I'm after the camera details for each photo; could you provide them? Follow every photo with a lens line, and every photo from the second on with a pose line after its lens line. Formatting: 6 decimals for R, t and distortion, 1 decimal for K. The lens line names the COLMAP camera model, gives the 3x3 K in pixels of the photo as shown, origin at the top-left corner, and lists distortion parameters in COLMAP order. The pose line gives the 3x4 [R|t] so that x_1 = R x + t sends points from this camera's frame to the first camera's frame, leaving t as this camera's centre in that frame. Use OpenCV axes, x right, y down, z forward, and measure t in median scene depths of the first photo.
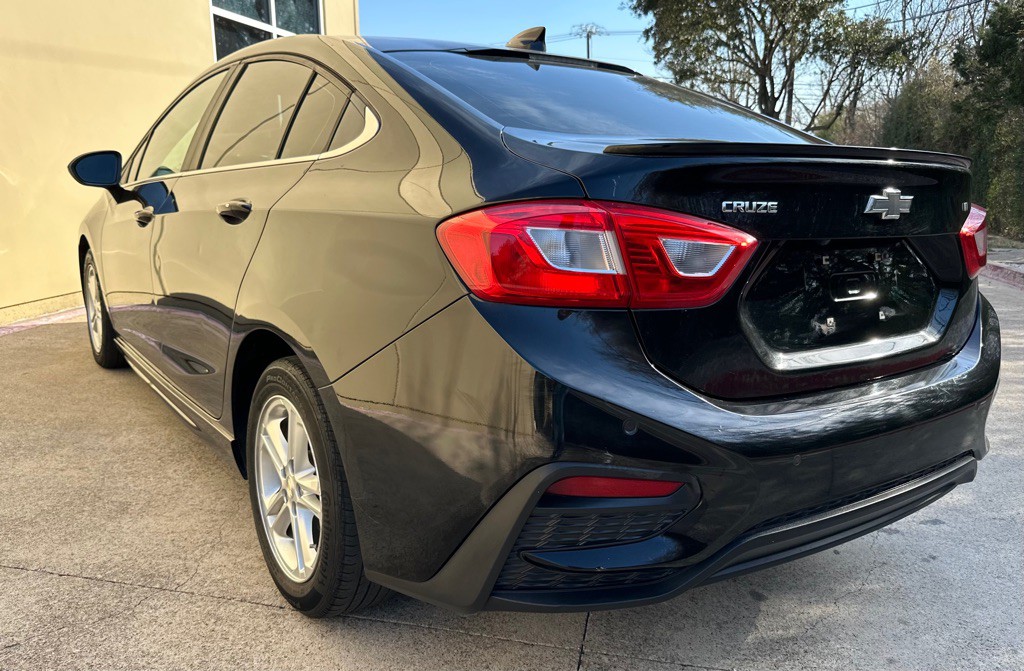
lens RADIAL K [[839.9, 0, 512.0], [0, 839.9, 335.5], [0, 0, 1]] dist [0.024229, -0.047626]
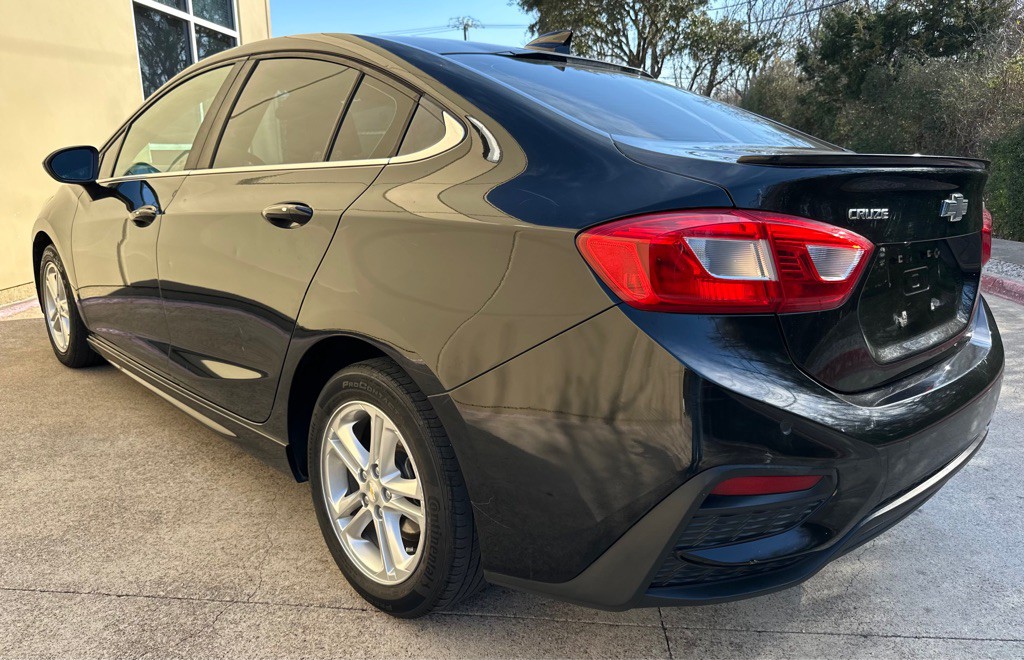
lens RADIAL K [[774.5, 0, 490.3], [0, 774.5, 326.4], [0, 0, 1]] dist [0.028428, -0.054627]
pose [[0.987582, -0.034836, 0.153192, -0.230288], [0.030543, 0.999074, 0.030288, -0.035556], [-0.154105, -0.025233, 0.987732, 0.060908]]
